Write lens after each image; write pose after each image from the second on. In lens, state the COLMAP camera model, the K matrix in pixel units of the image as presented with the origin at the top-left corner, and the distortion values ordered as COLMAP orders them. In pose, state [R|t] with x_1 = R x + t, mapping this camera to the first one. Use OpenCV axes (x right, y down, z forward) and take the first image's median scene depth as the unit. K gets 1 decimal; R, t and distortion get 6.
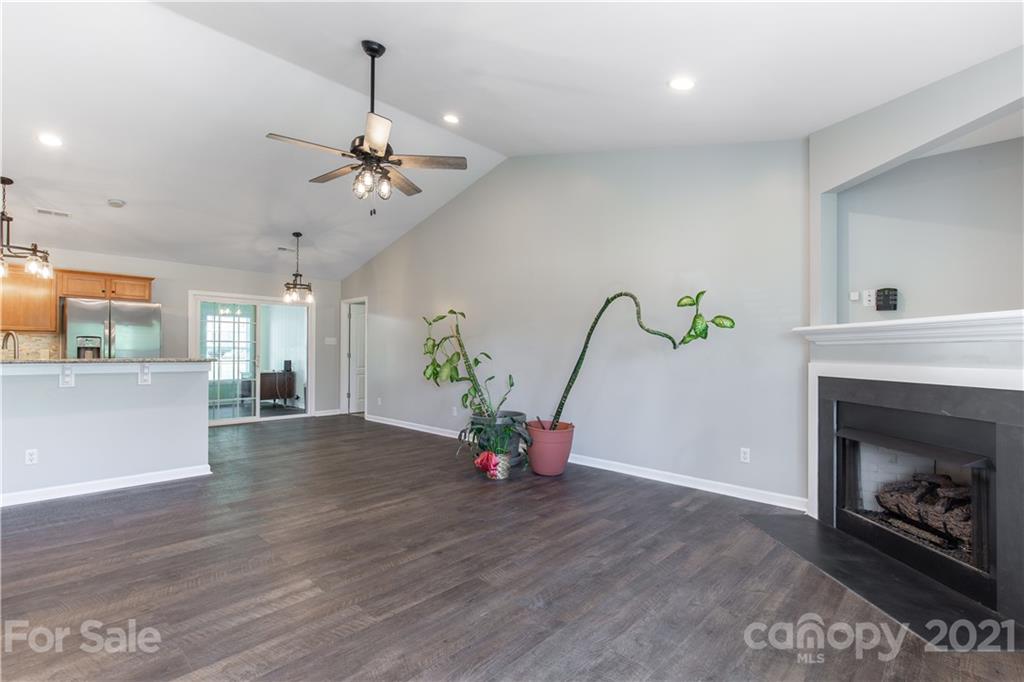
lens RADIAL K [[469.7, 0, 512.2], [0, 469.7, 349.3], [0, 0, 1]] dist [-0.000751, 0.000067]
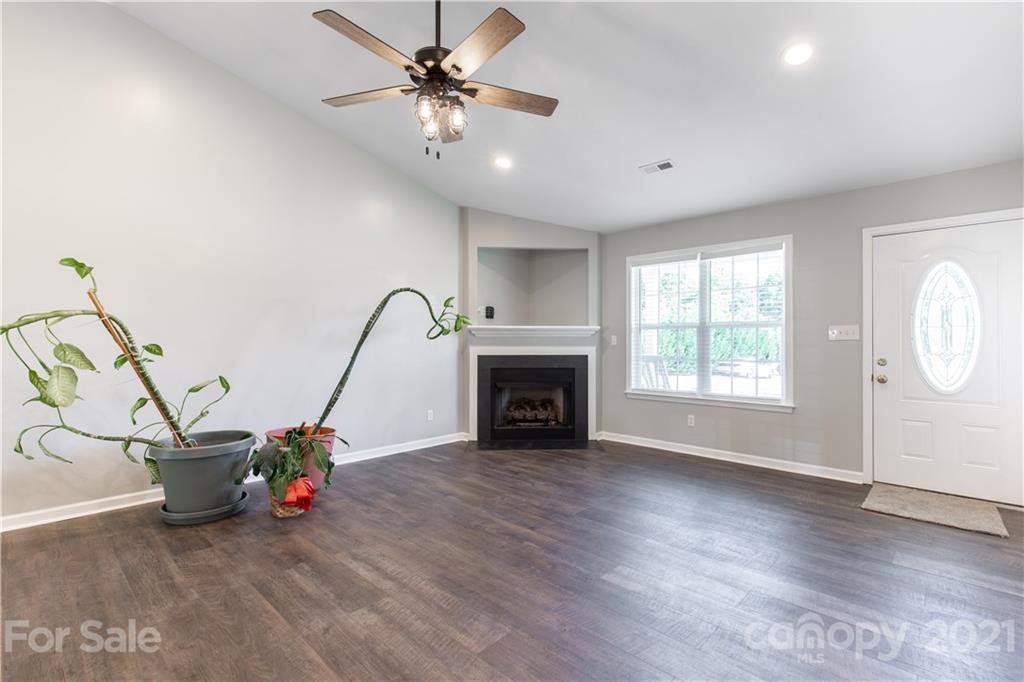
lens RADIAL K [[469.7, 0, 513.1], [0, 469.7, 346.3], [0, 0, 1]] dist [-0.000751, 0.000067]
pose [[0.007965, -0.023373, 0.999695, -1.042018], [-0.005980, 0.999708, 0.023421, -0.015787], [-0.999950, -0.006165, 0.007823, 0.869221]]
